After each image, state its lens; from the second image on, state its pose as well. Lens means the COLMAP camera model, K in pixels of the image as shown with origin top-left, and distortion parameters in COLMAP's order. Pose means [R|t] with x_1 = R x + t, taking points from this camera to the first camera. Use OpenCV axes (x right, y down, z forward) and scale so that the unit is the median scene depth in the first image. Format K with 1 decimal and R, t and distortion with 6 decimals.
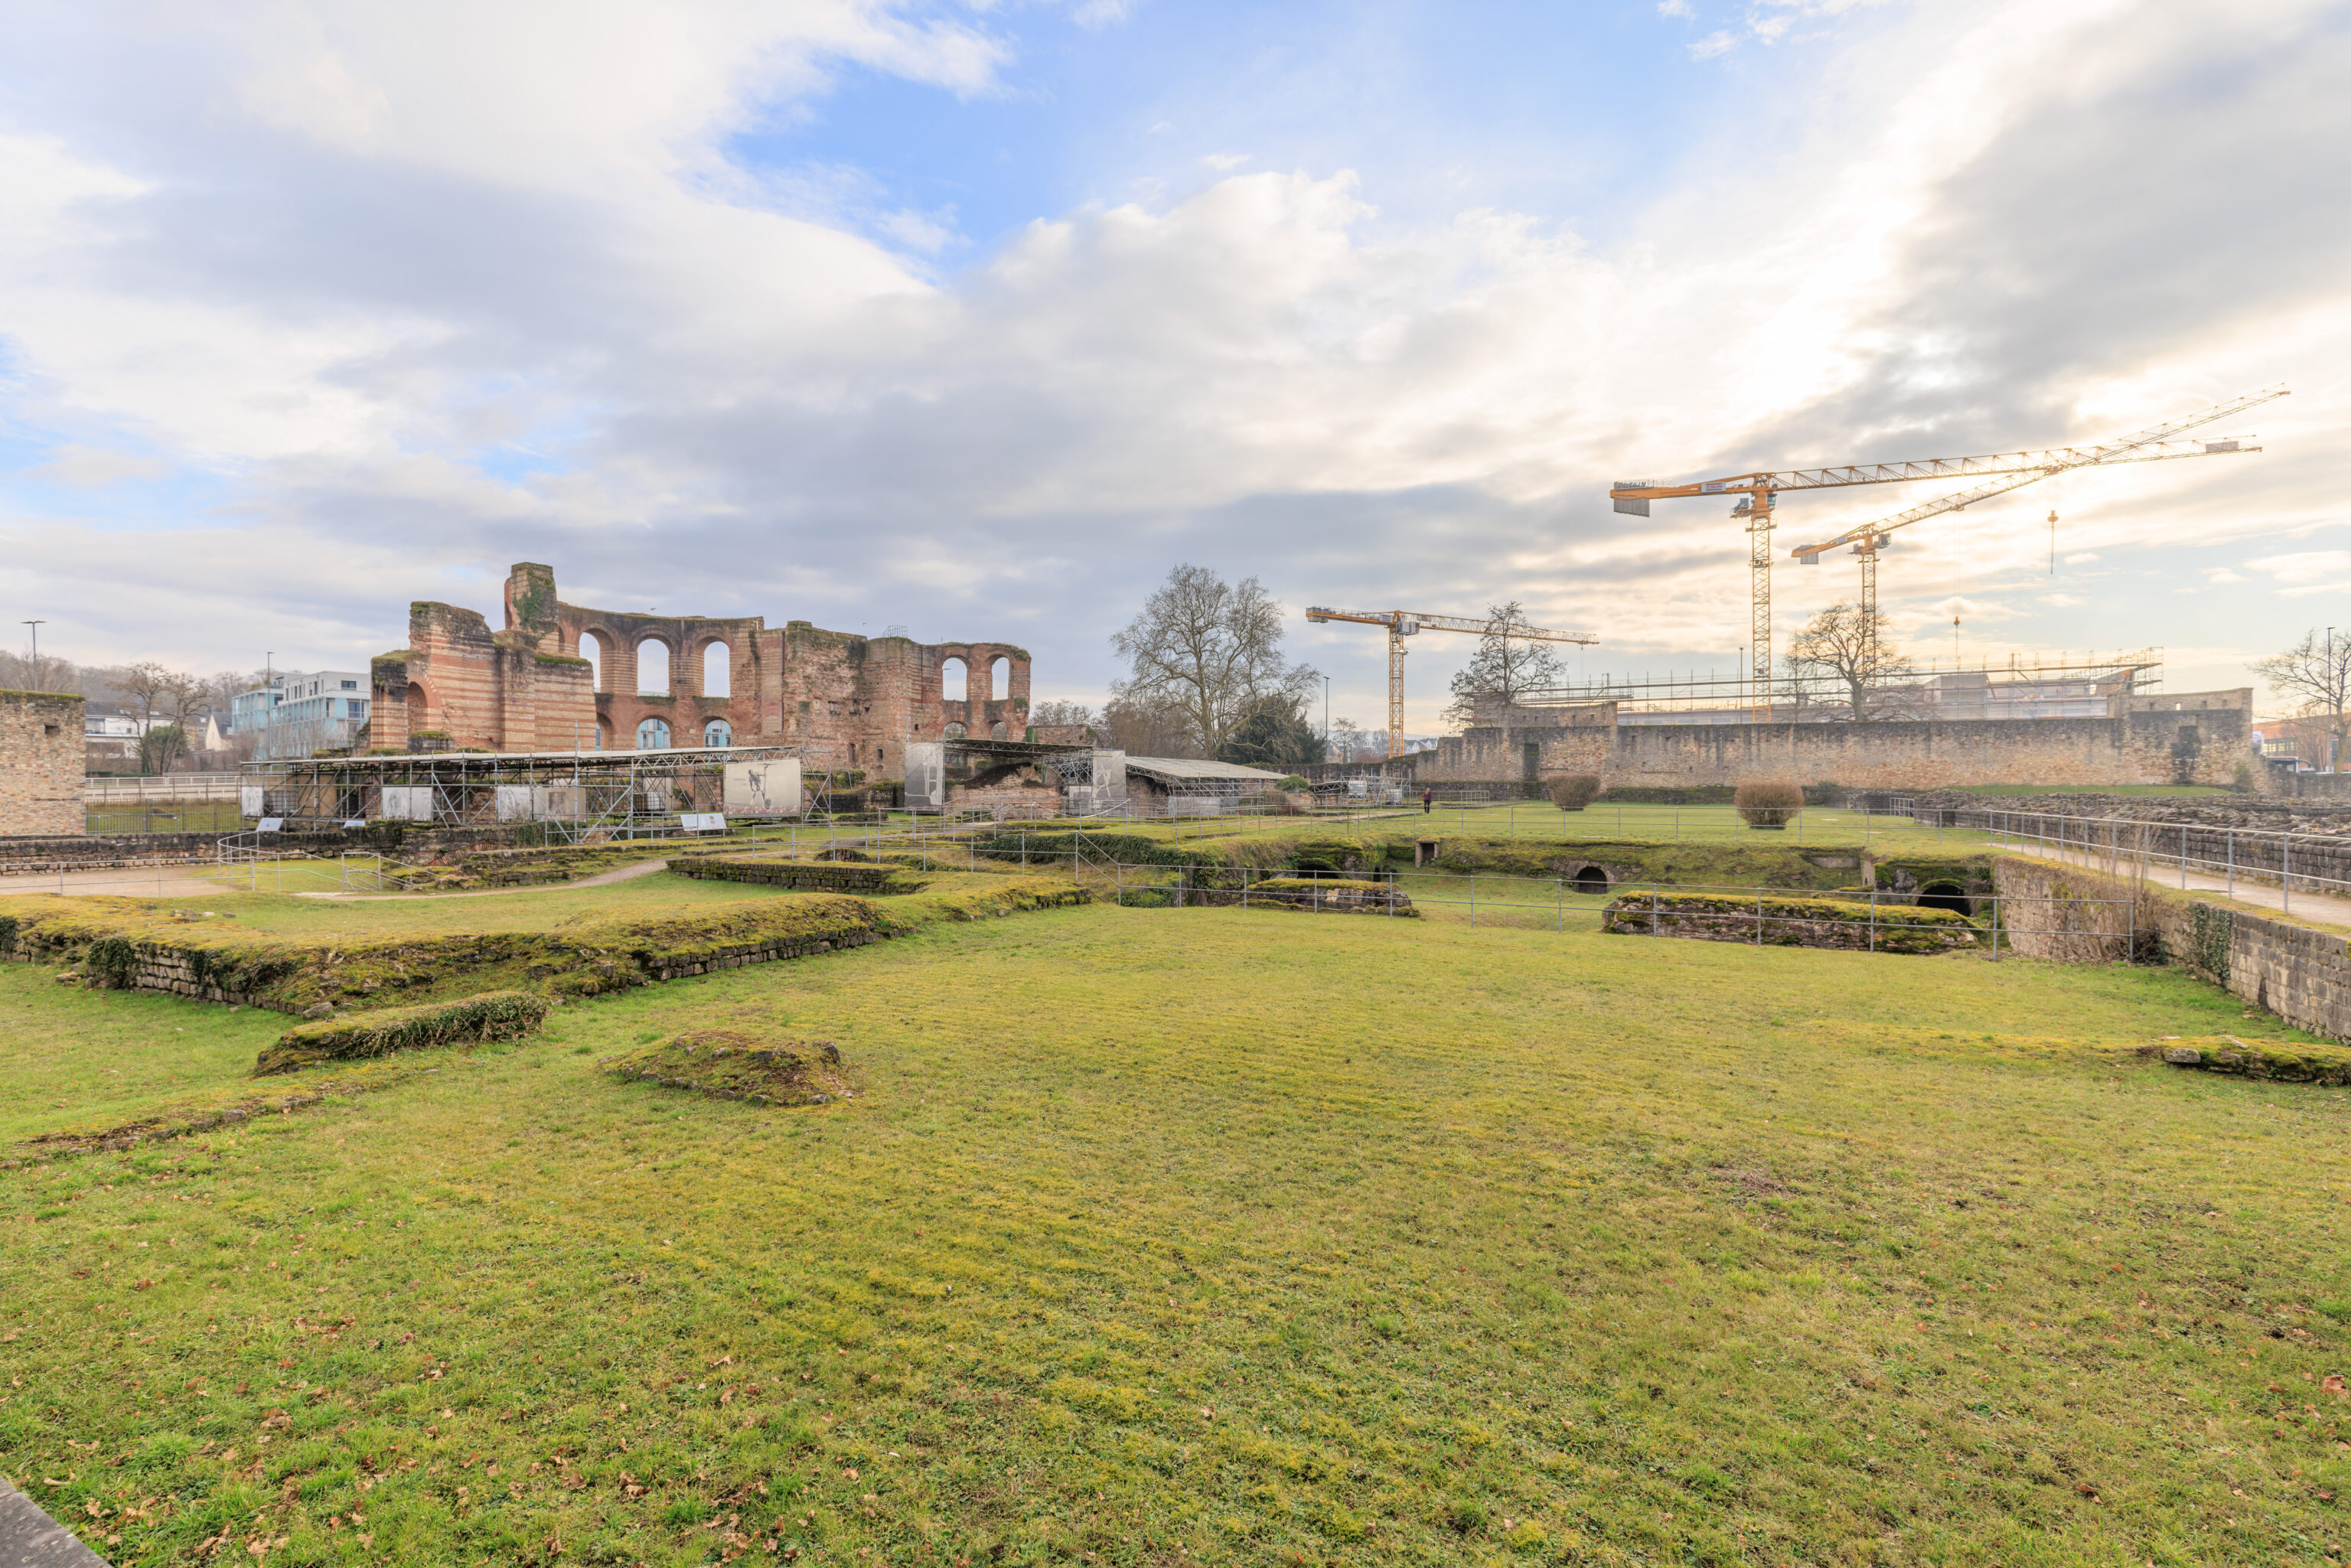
lens RADIAL K [[1044.2, 0, 1172.3], [0, 1044.2, 787.3], [0, 0, 1]] dist [0.000635, 0.001247]
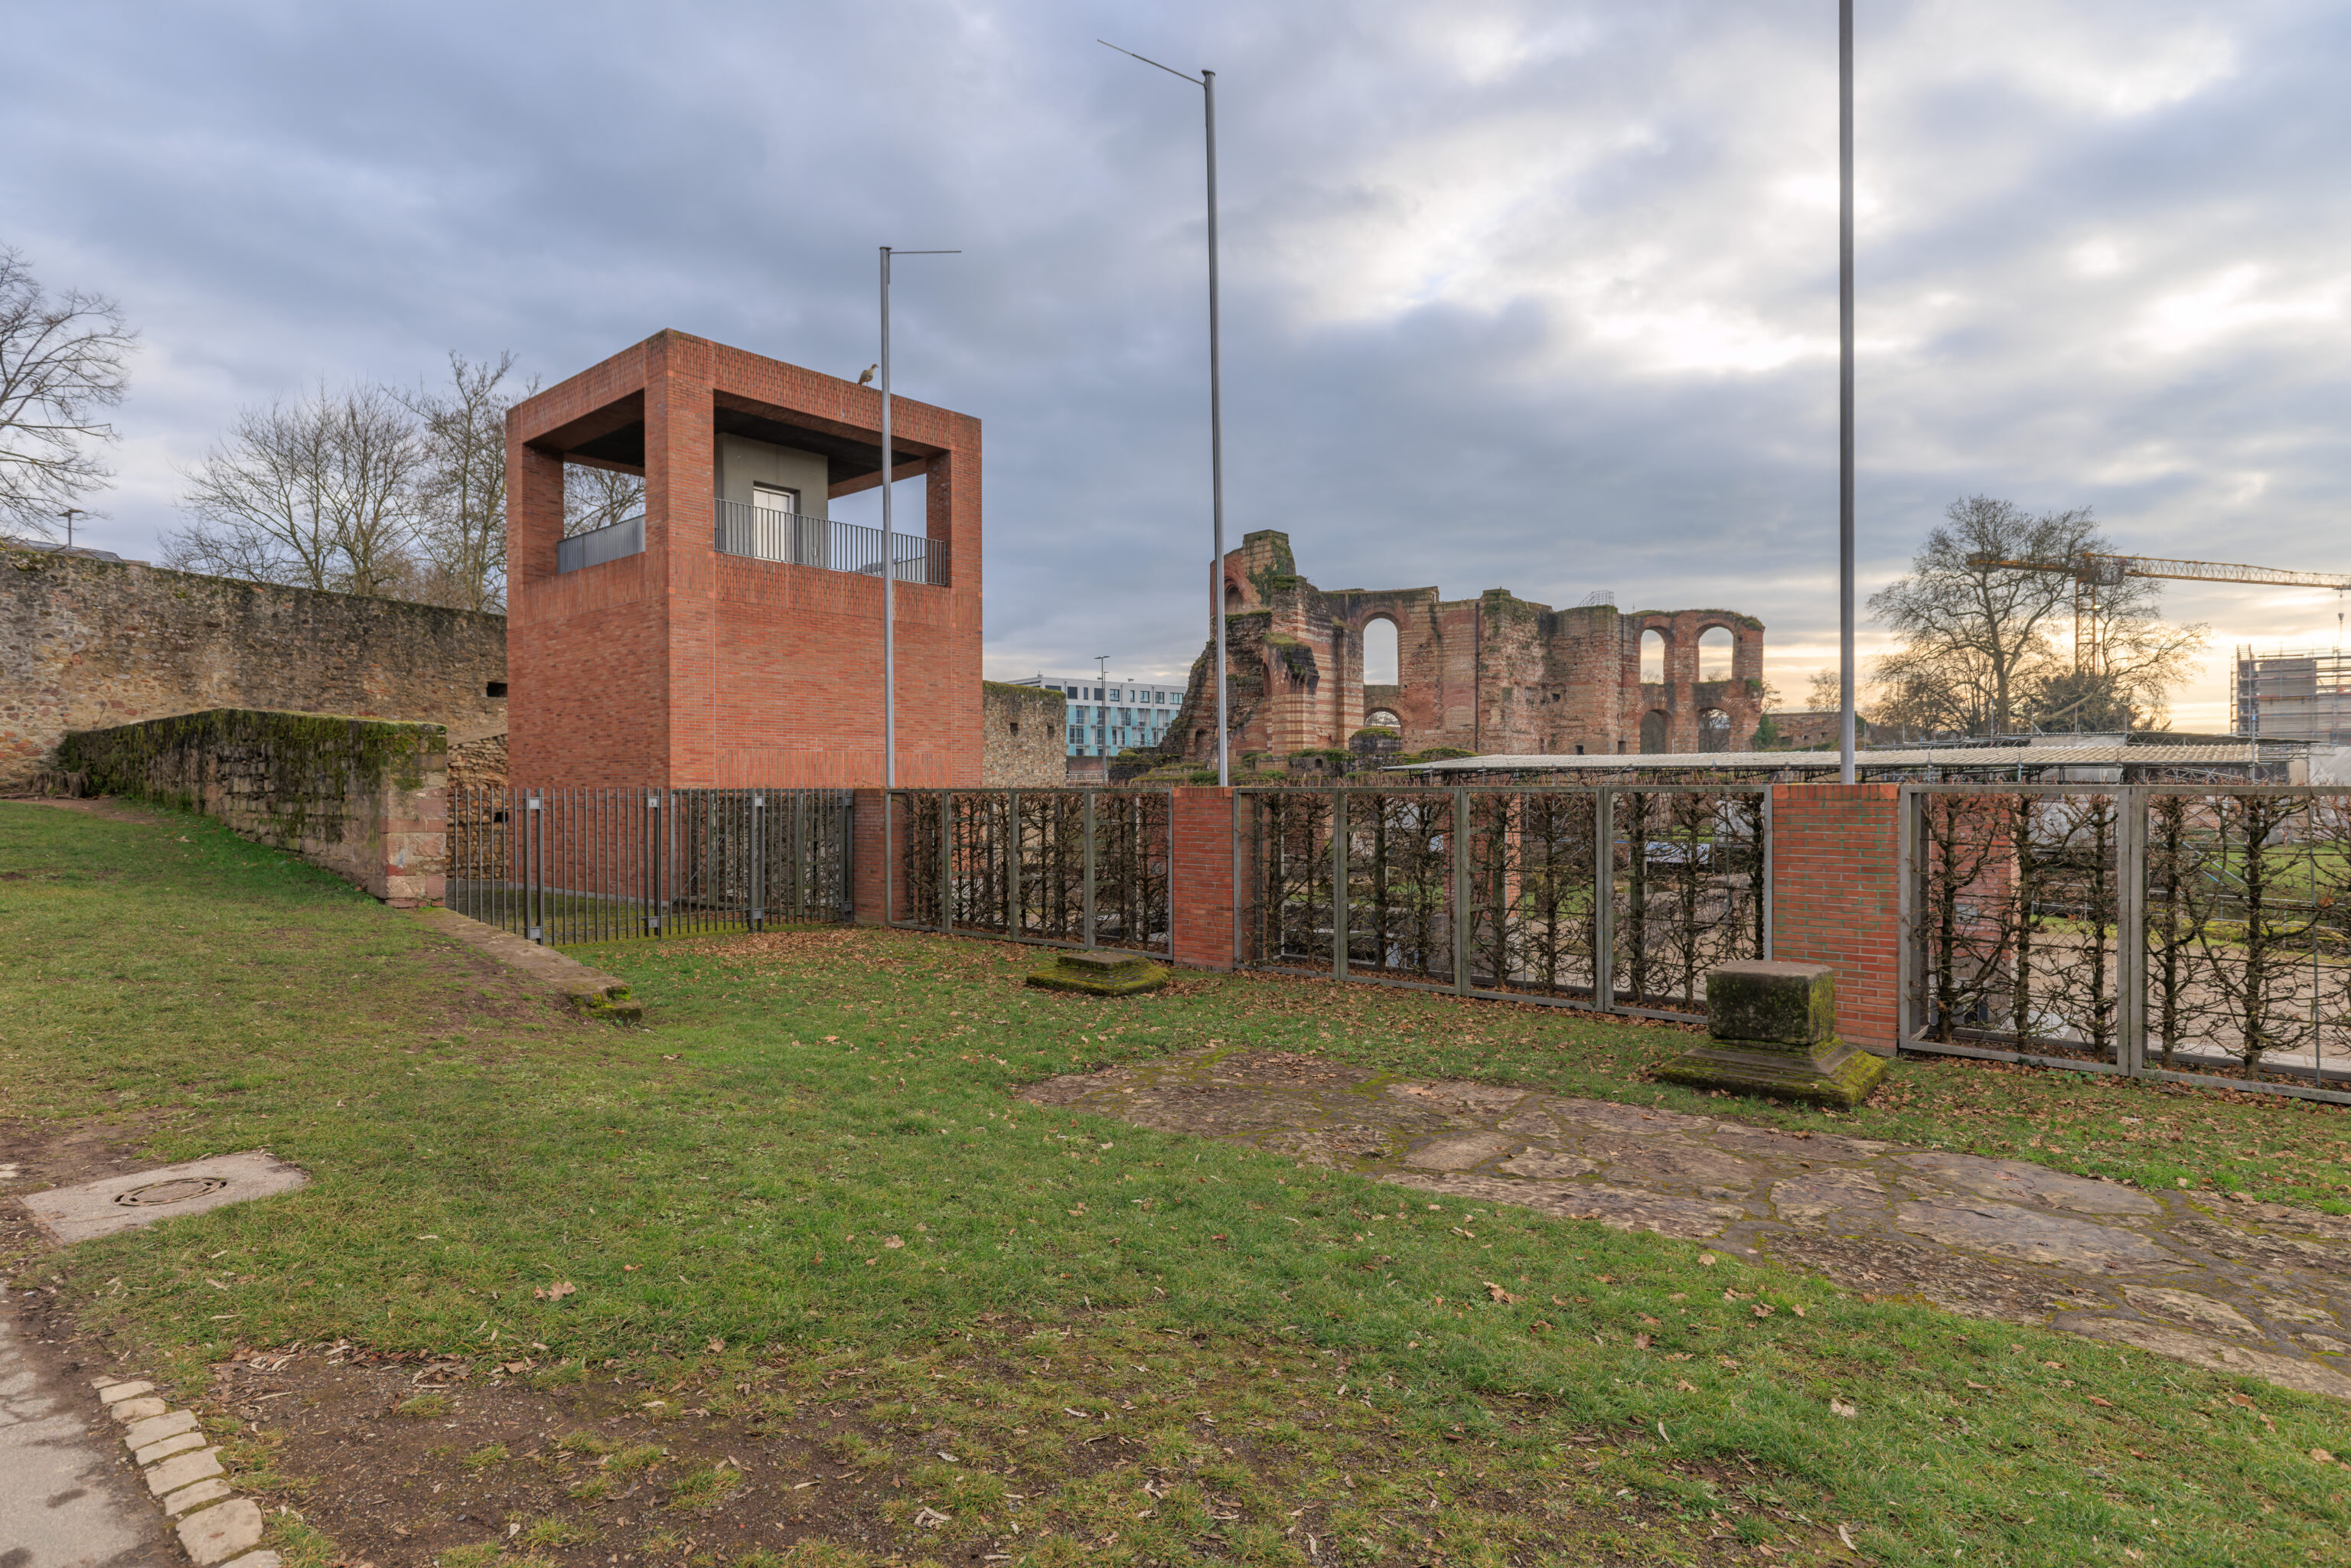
lens RADIAL K [[1249.9, 0, 1176.6], [0, 1249.9, 789.7], [0, 0, 1]] dist [0.000934, -0.000018]
pose [[0.972050, -0.000191, -0.234774, -0.370276], [0.000177, 1.000000, -0.000080, -0.002299], [0.234774, 0.000037, 0.972050, -0.011503]]
